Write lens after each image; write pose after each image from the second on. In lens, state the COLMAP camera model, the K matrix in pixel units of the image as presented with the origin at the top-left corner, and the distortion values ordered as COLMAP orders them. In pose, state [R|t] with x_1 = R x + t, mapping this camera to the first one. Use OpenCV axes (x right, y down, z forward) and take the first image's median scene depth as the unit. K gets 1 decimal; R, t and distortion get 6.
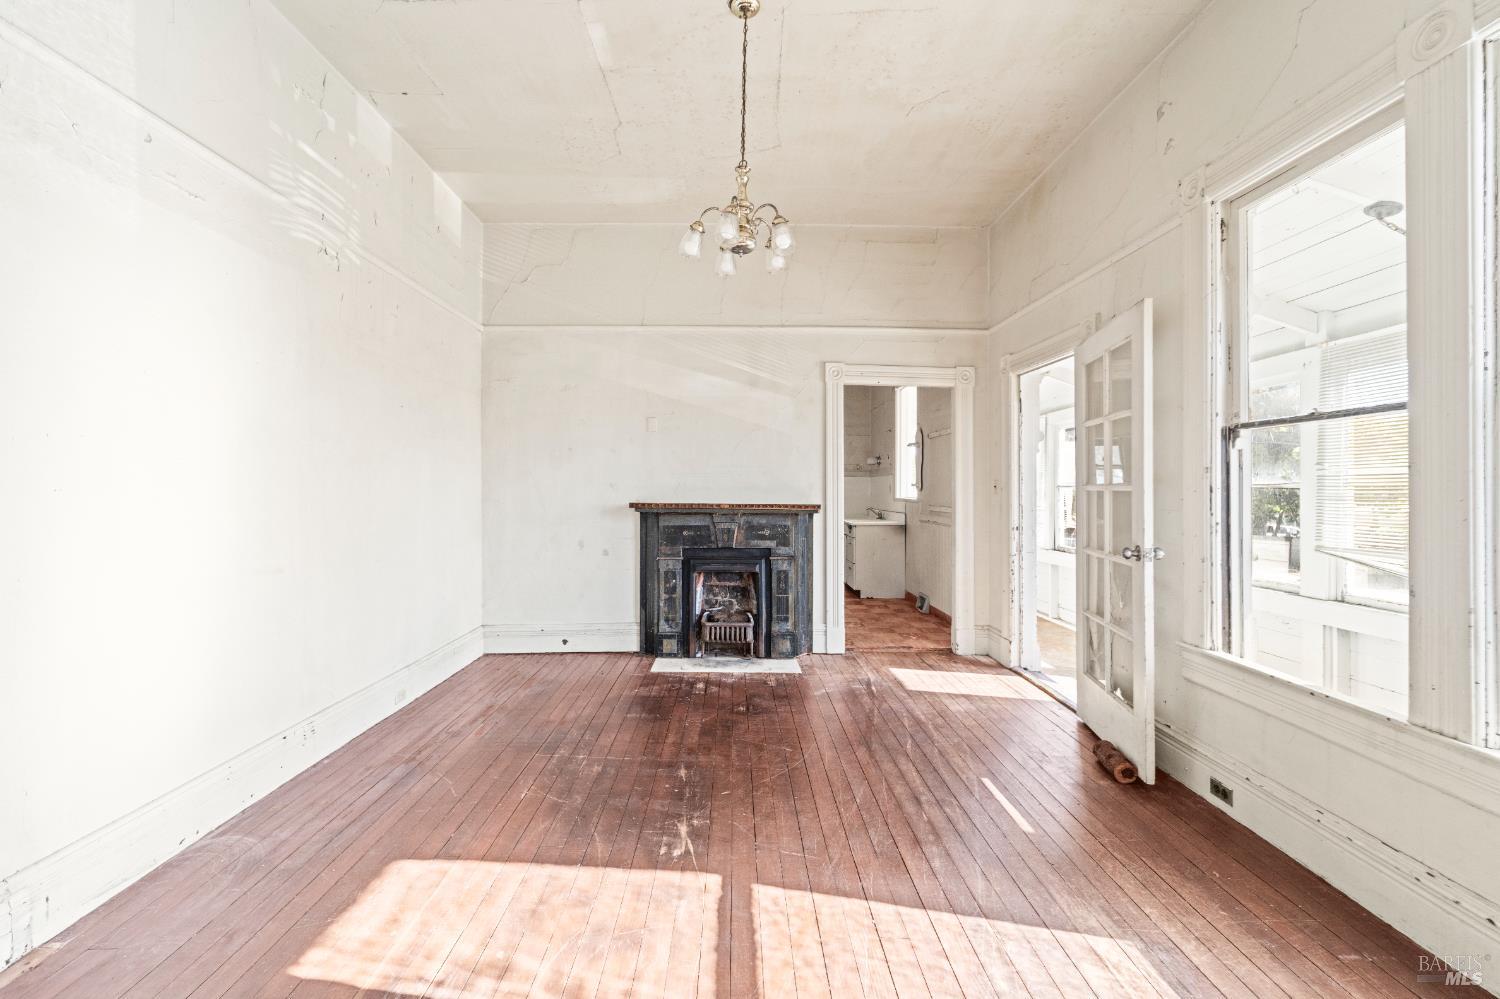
lens RADIAL K [[619.4, 0, 742.2], [0, 619.4, 494.5], [0, 0, 1]] dist [0.001460, -0.001274]
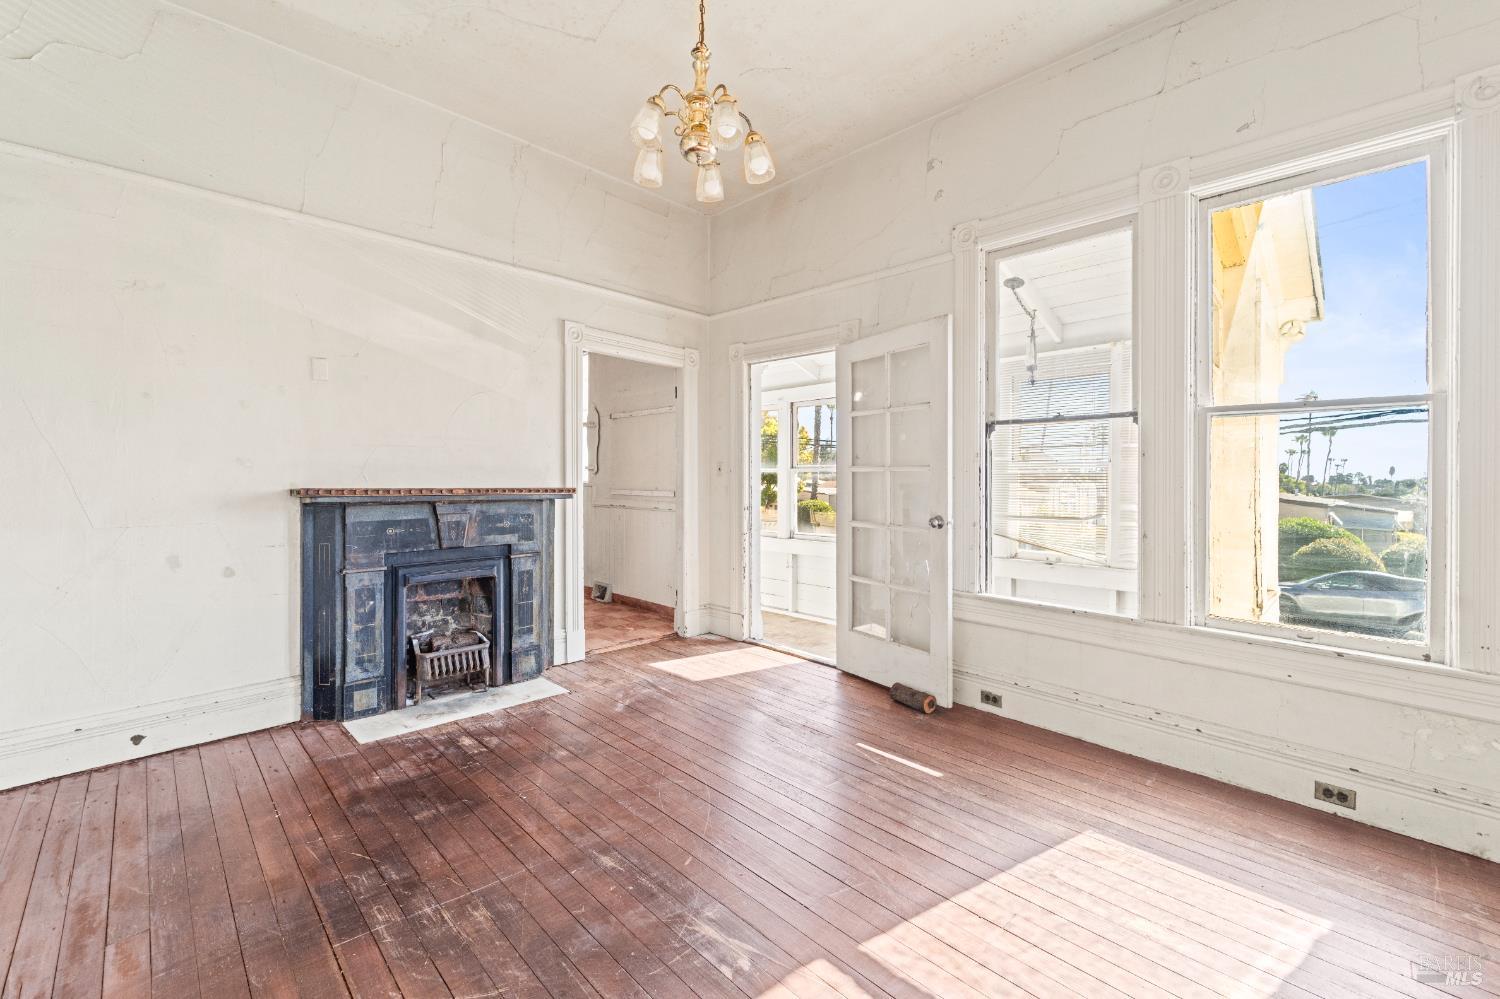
lens RADIAL K [[619.4, 0, 743.8], [0, 619.4, 483.8], [0, 0, 1]] dist [0.001460, -0.001274]
pose [[0.724387, -0.006475, 0.689363, -0.282429], [0.003950, 0.999978, 0.005241, 0.006913], [-0.689382, -0.001074, 0.724397, 0.224672]]
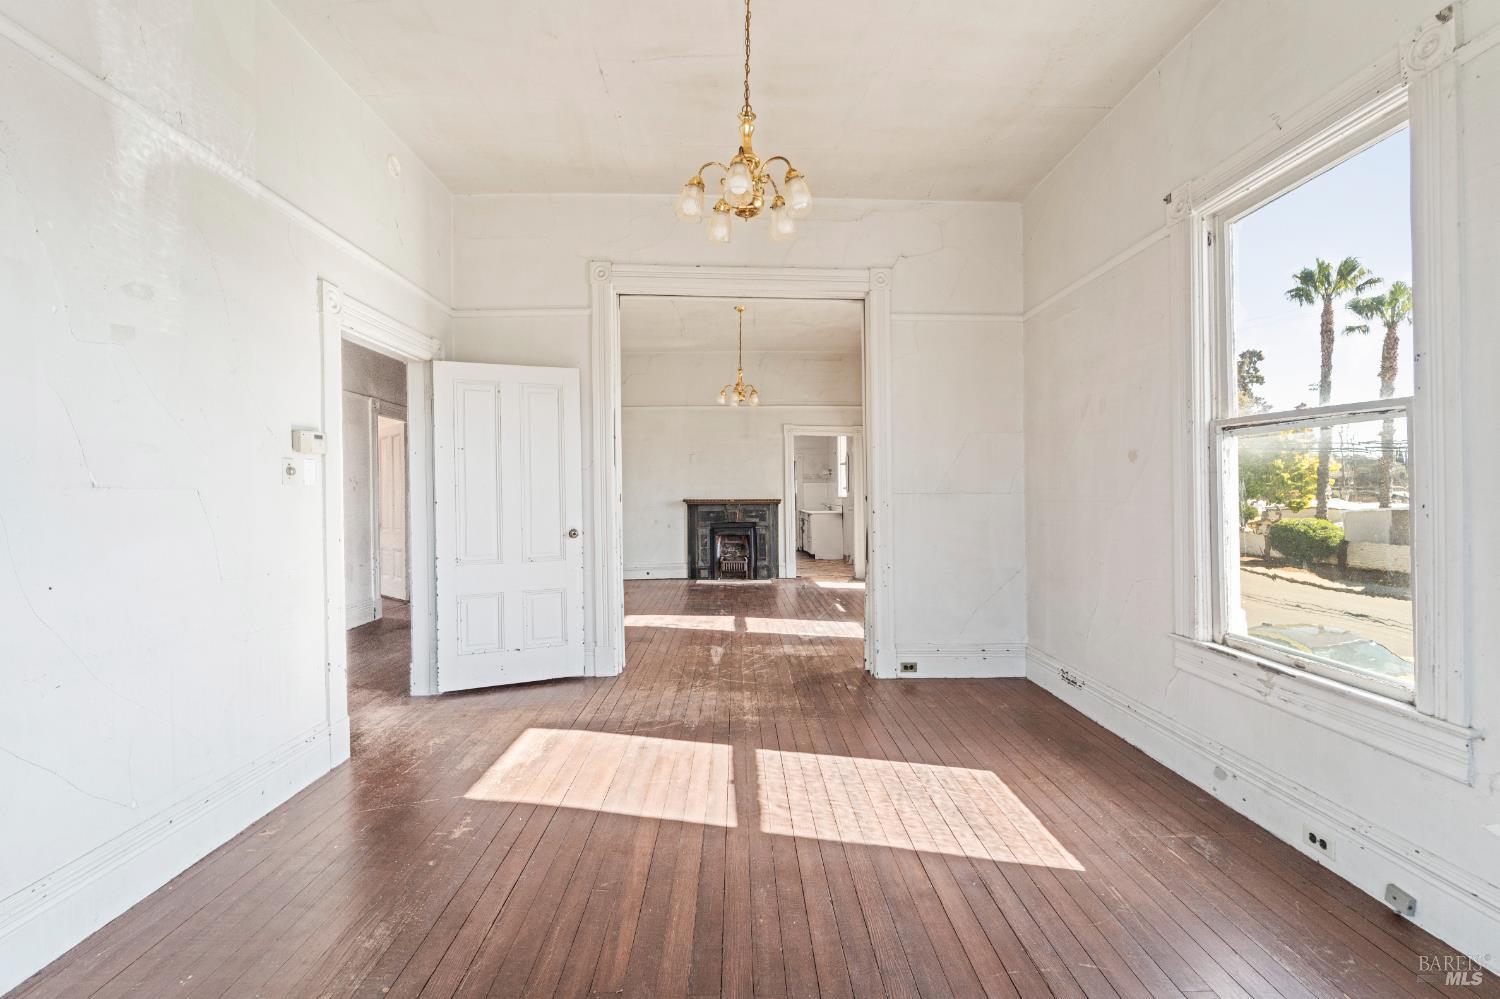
lens RADIAL K [[619.4, 0, 756.6], [0, 619.4, 496.3], [0, 0, 1]] dist [0.001460, -0.001274]
pose [[0.999902, -0.013579, -0.003279, 0.055680], [0.013553, 0.999877, -0.007865, 0.021362], [0.003386, 0.007819, 0.999964, -0.923007]]
